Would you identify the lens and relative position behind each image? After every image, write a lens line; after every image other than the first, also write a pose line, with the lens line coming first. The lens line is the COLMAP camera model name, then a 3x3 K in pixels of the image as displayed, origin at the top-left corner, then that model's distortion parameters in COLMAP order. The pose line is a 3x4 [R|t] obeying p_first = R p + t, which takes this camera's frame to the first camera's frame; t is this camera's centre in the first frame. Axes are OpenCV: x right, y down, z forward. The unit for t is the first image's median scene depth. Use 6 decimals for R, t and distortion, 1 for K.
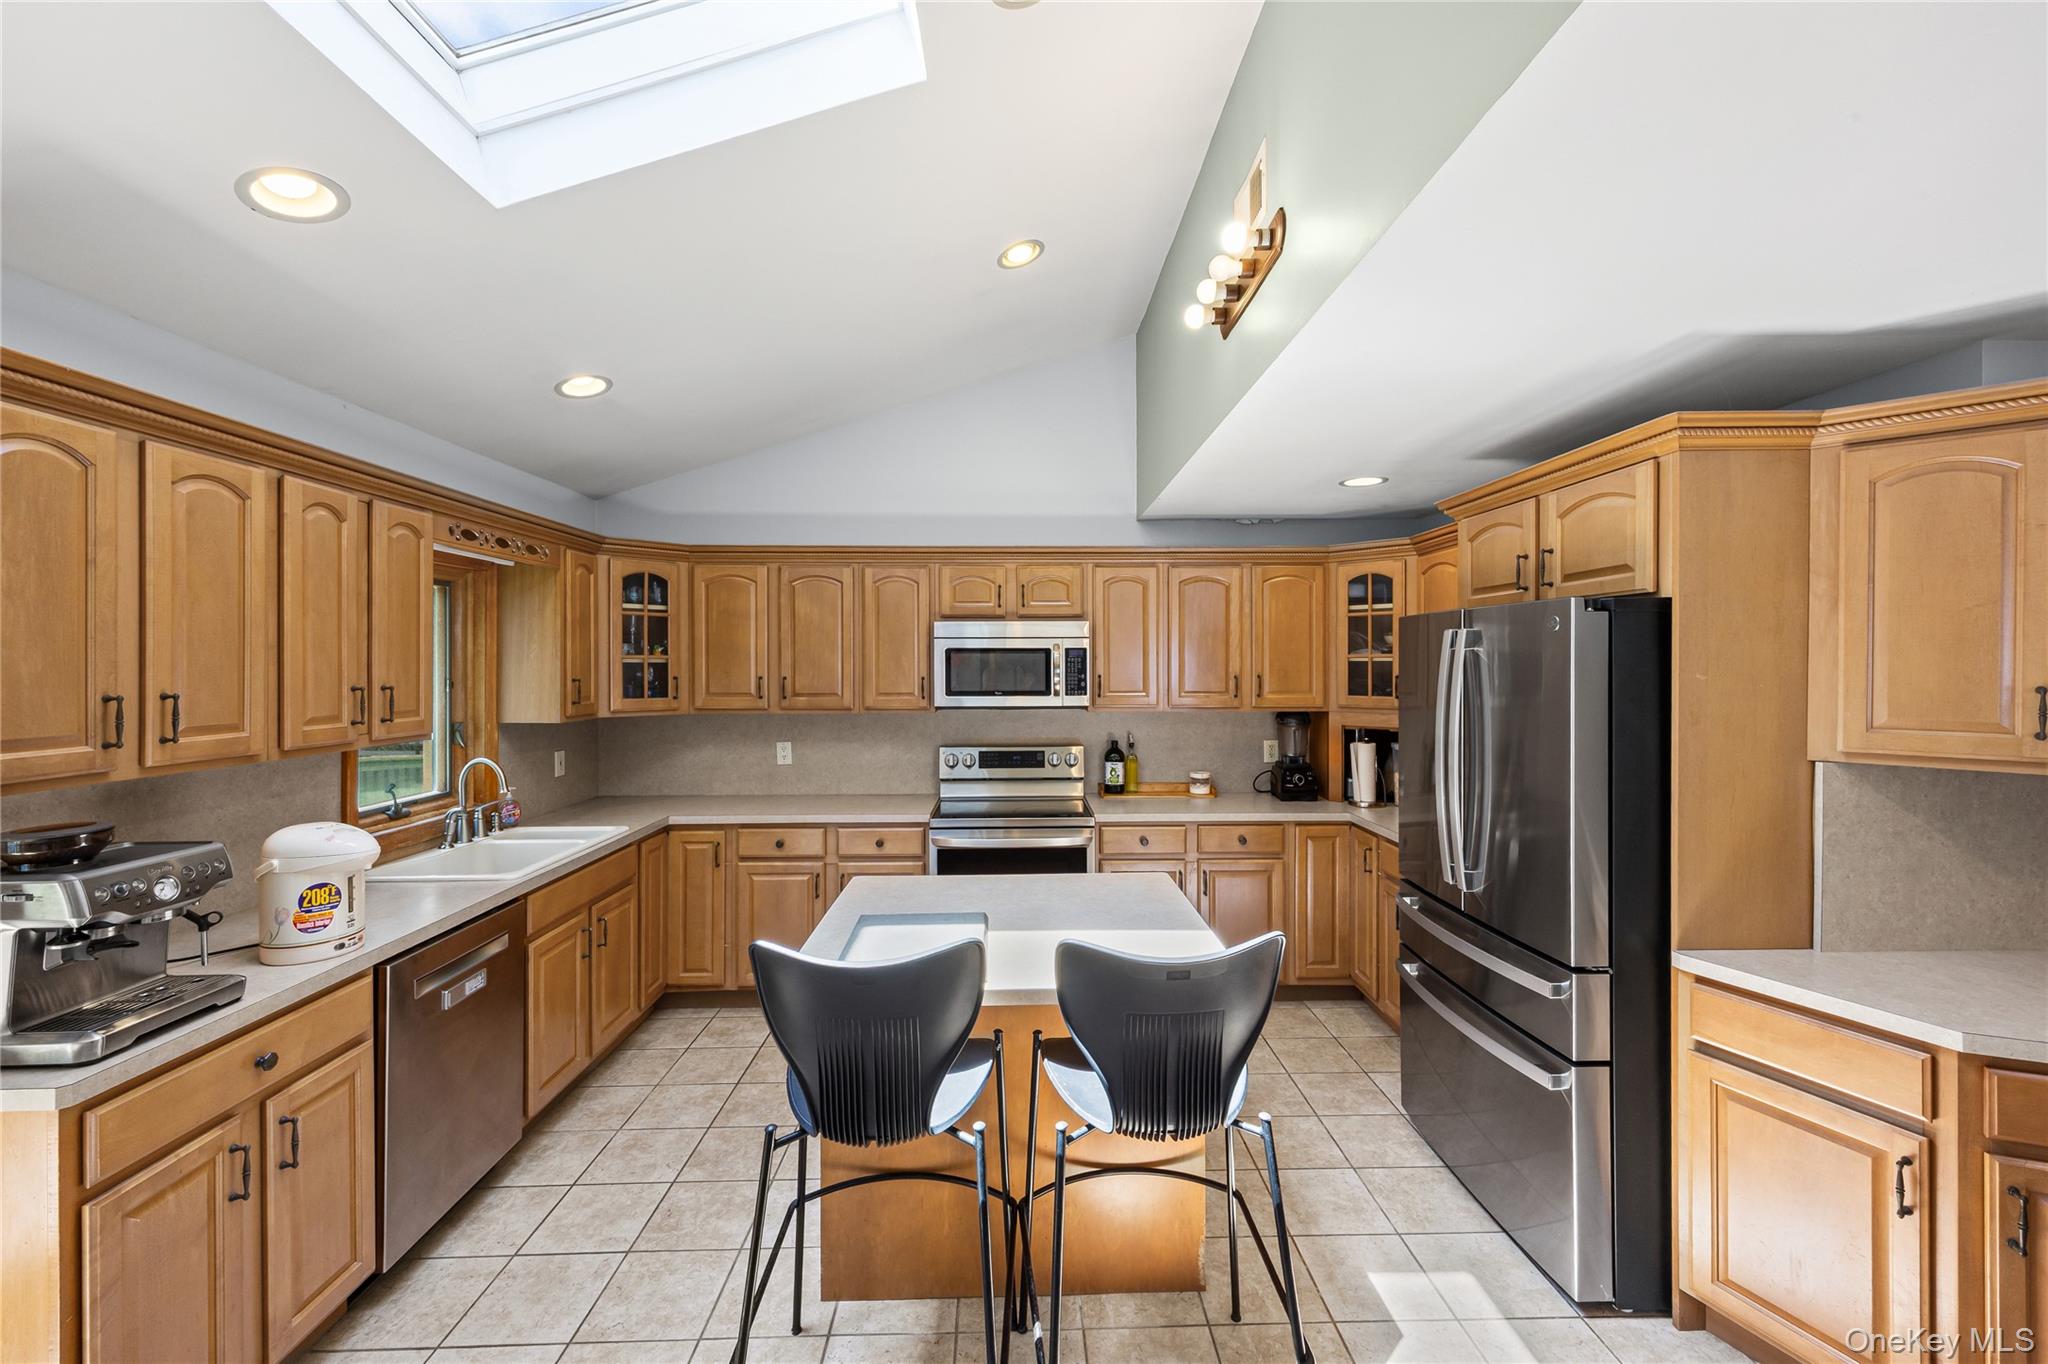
lens RADIAL K [[827.9, 0, 1028.7], [0, 827.9, 666.7], [0, 0, 1]] dist [0.003011, -0.000044]
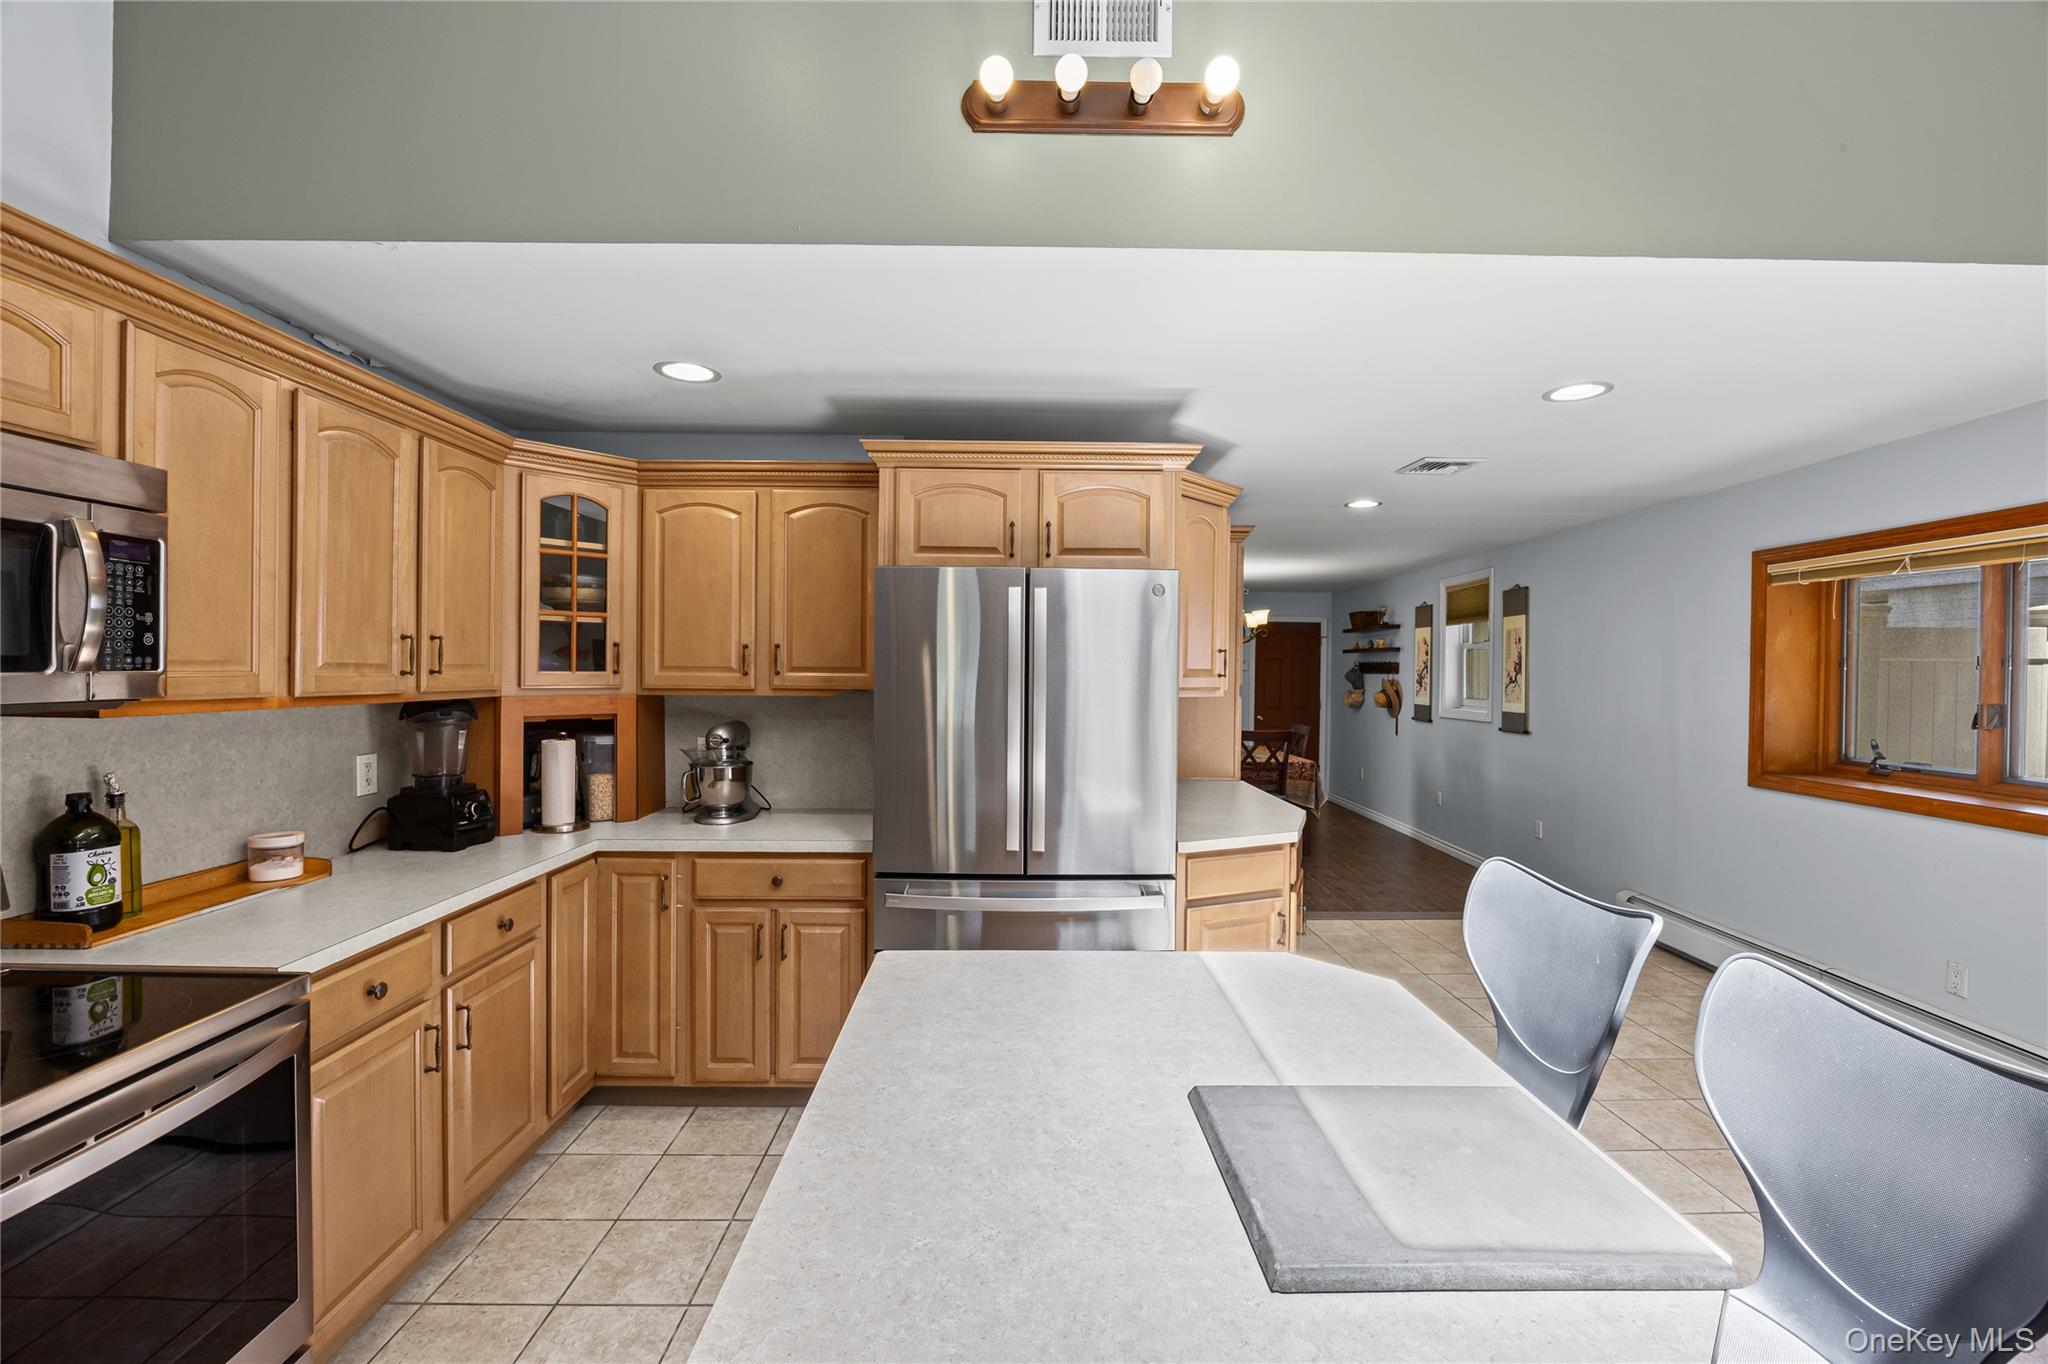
lens RADIAL K [[852.0, 0, 1023.2], [0, 852.0, 677.1], [0, 0, 1]] dist [-0.013711, -0.000050]
pose [[0.014206, -0.007509, 0.999871, -0.347967], [-0.006352, 0.999951, 0.007600, 0.037644], [-0.999879, -0.006459, 0.014158, 0.709986]]
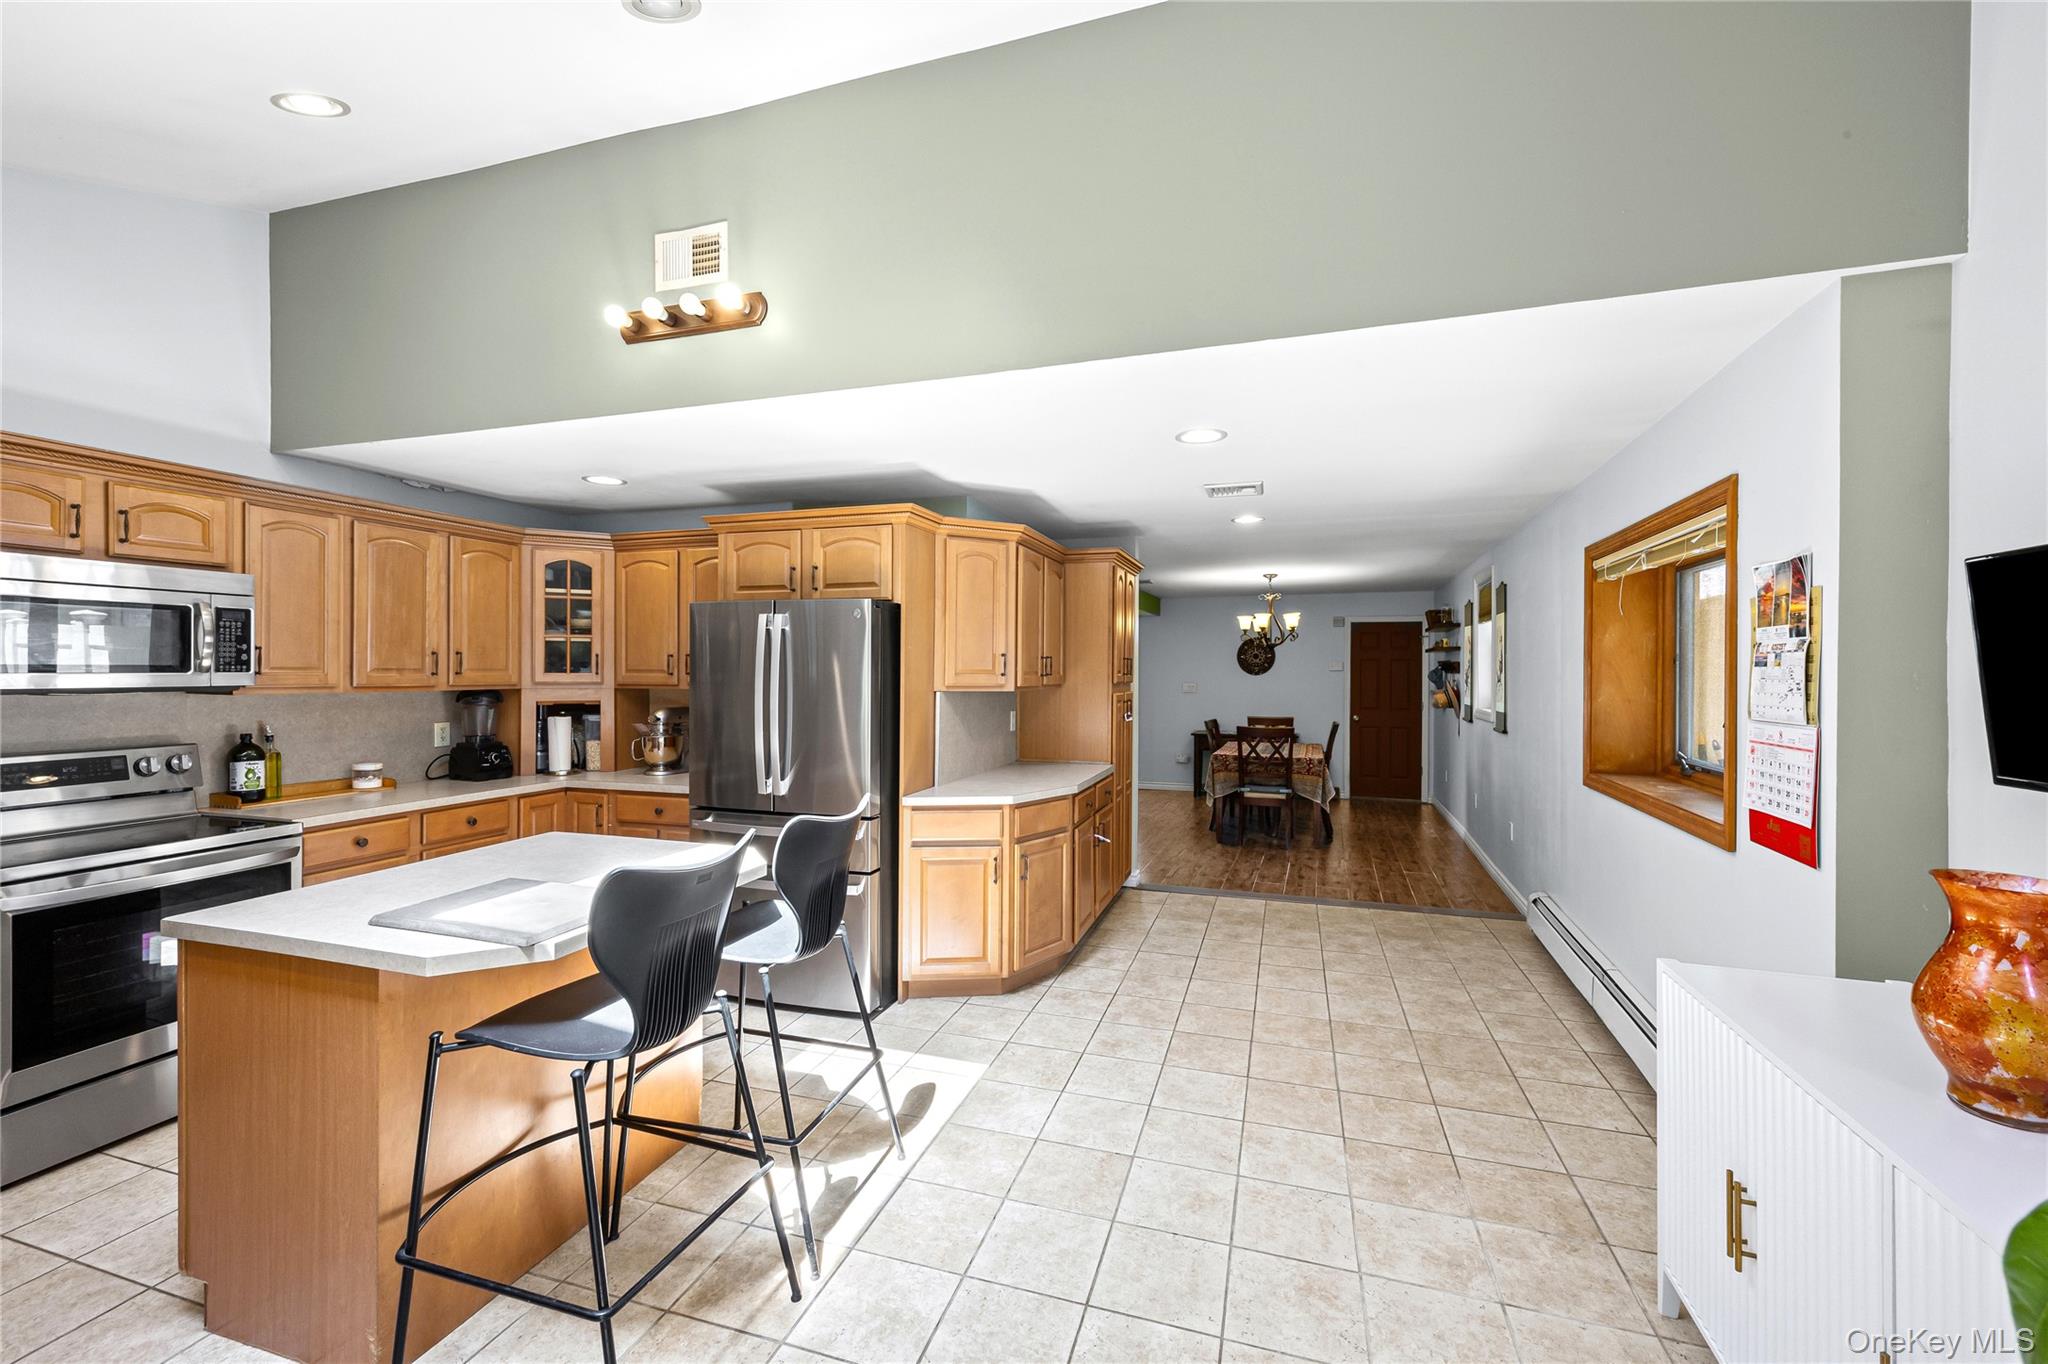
lens RADIAL K [[830.2, 0, 1024.4], [0, 830.2, 671.0], [0, 0, 1]] dist [0.012038, -0.000022]
pose [[0.331933, 0.001954, 0.943301, -0.493146], [-0.002131, 0.999997, -0.001321, 0.038675], [-0.943300, -0.001572, 0.331936, 0.080128]]
